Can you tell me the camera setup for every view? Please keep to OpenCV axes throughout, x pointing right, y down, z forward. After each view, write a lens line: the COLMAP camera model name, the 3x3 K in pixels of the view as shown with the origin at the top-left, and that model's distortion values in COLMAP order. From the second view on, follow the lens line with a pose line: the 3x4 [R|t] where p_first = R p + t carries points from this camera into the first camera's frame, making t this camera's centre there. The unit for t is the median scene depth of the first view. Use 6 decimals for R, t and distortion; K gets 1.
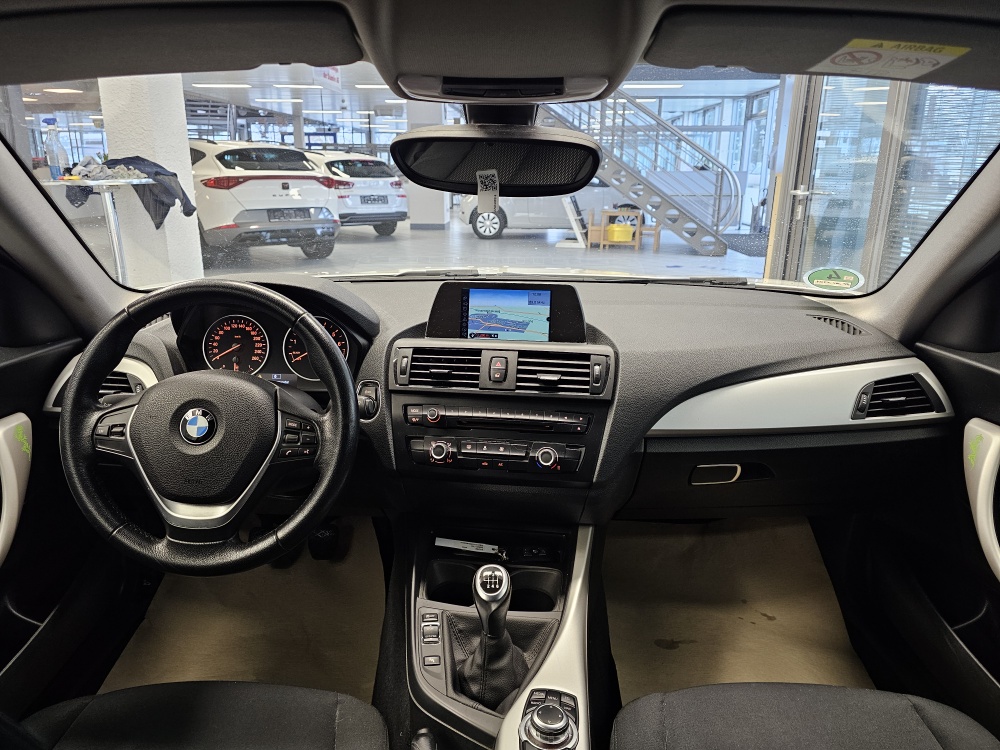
lens RADIAL K [[683.6, 0, 513.2], [0, 683.6, 360.0], [0, 0, 1]] dist [0.043125, -0.041153]
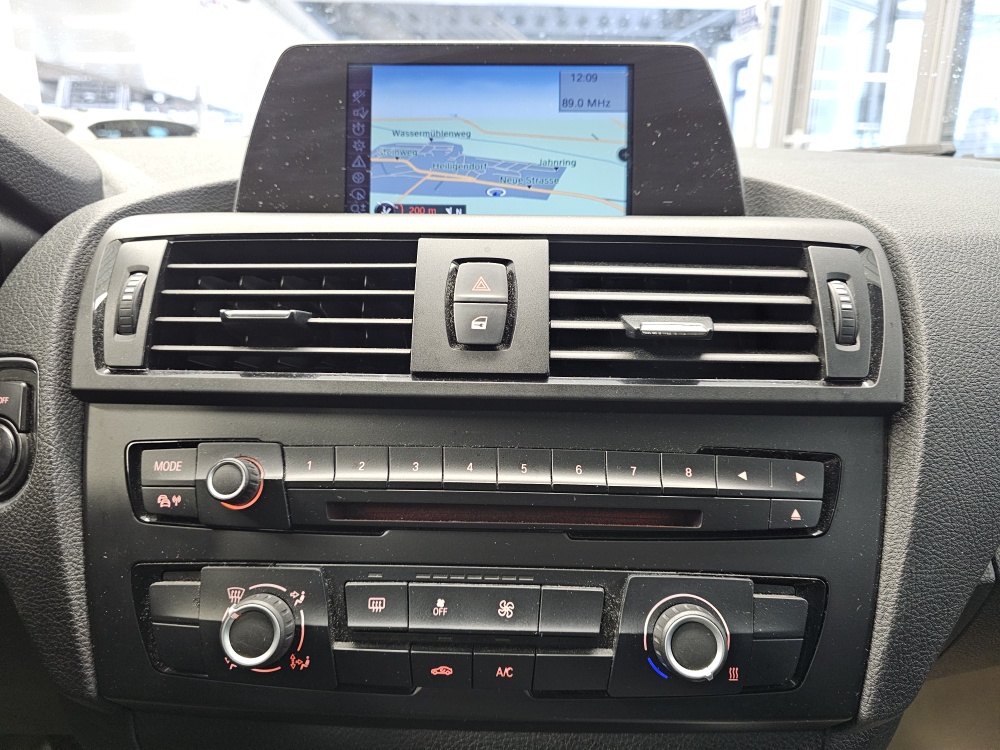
lens RADIAL K [[683.6, 0, 506.5], [0, 683.6, 366.8], [0, 0, 1]] dist [0.043125, -0.041153]
pose [[0.995422, -0.025804, 0.092033, -0.035373], [0.025363, 0.999661, 0.005959, 0.035818], [-0.092156, -0.003597, 0.995738, 0.692569]]
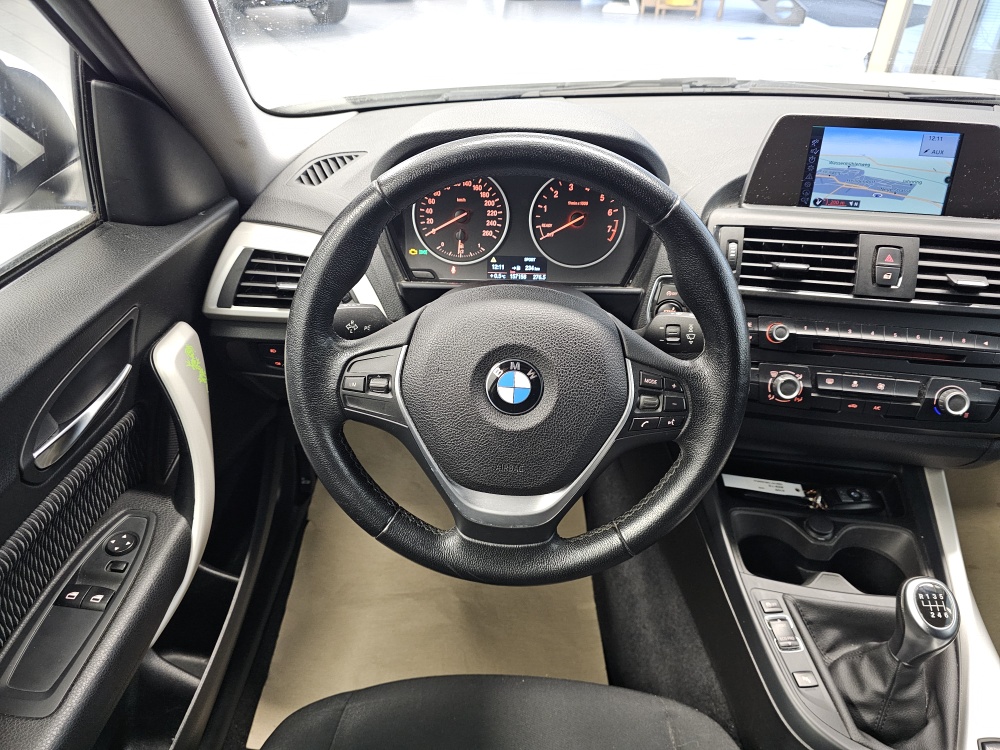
lens RADIAL K [[683.6, 0, 502.6], [0, 683.6, 374.9], [0, 0, 1]] dist [0.043125, -0.041153]
pose [[0.999817, 0.016999, -0.008782, -0.362285], [-0.013271, 0.946746, 0.321707, -0.090489], [0.013783, -0.321532, 0.946798, 0.321105]]
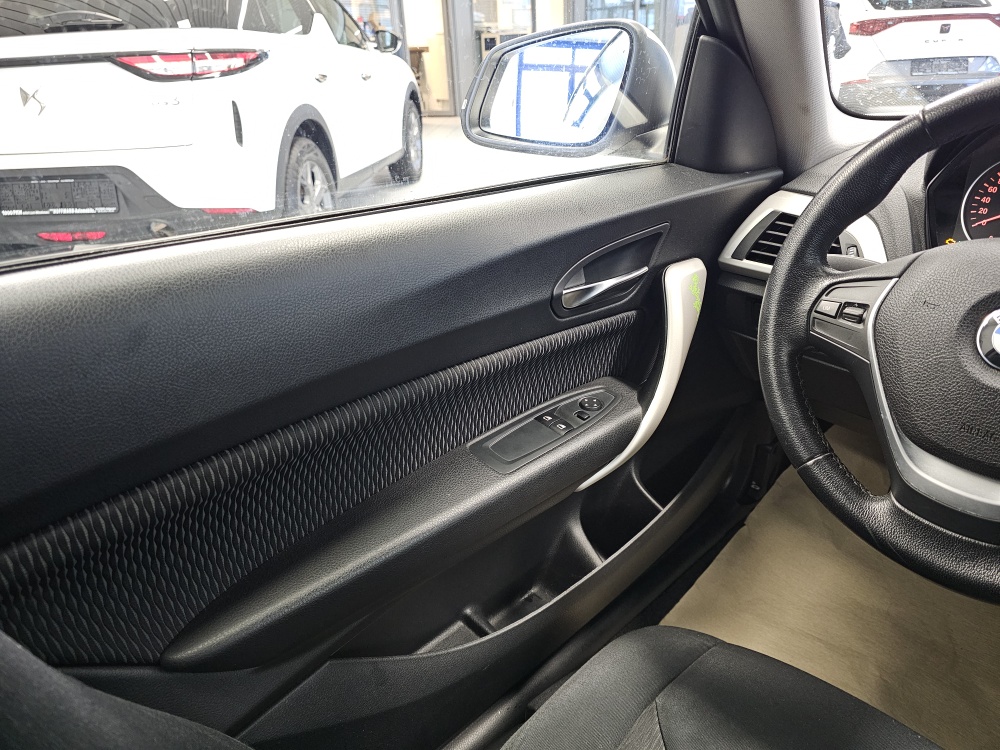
lens RADIAL K [[683.6, 0, 501.7], [0, 683.6, 363.3], [0, 0, 1]] dist [0.043125, -0.041153]
pose [[0.695343, 0.270064, -0.666006, -0.291417], [-0.146300, 0.960496, 0.236735, 0.035284], [0.703629, -0.067175, 0.707385, 0.259250]]
